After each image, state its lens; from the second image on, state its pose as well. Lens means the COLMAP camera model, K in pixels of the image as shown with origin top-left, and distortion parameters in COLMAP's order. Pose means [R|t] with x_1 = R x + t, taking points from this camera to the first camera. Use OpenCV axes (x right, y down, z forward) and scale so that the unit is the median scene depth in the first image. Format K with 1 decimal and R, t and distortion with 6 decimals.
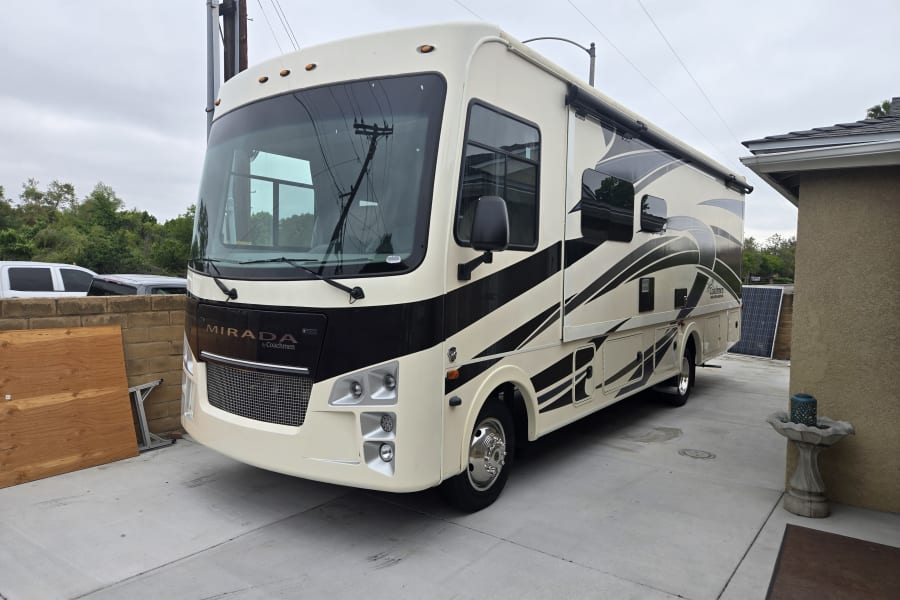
lens RADIAL K [[619.8, 0, 449.8], [0, 619.8, 303.8], [0, 0, 1]] dist [0.079463, -0.001126]
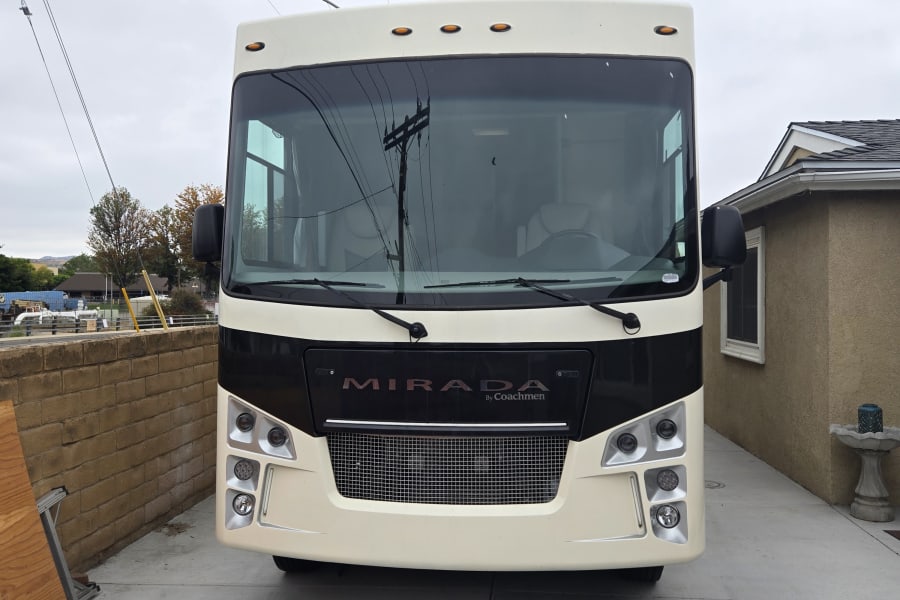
lens RADIAL K [[810.6, 0, 450.0], [0, 810.6, 300.0], [0, 0, 1]] dist [0.081738, -0.005655]
pose [[0.856227, -0.024381, 0.516023, -0.823417], [0.047325, 0.998387, -0.031353, -0.020469], [-0.514427, 0.051267, 0.856000, 0.207746]]
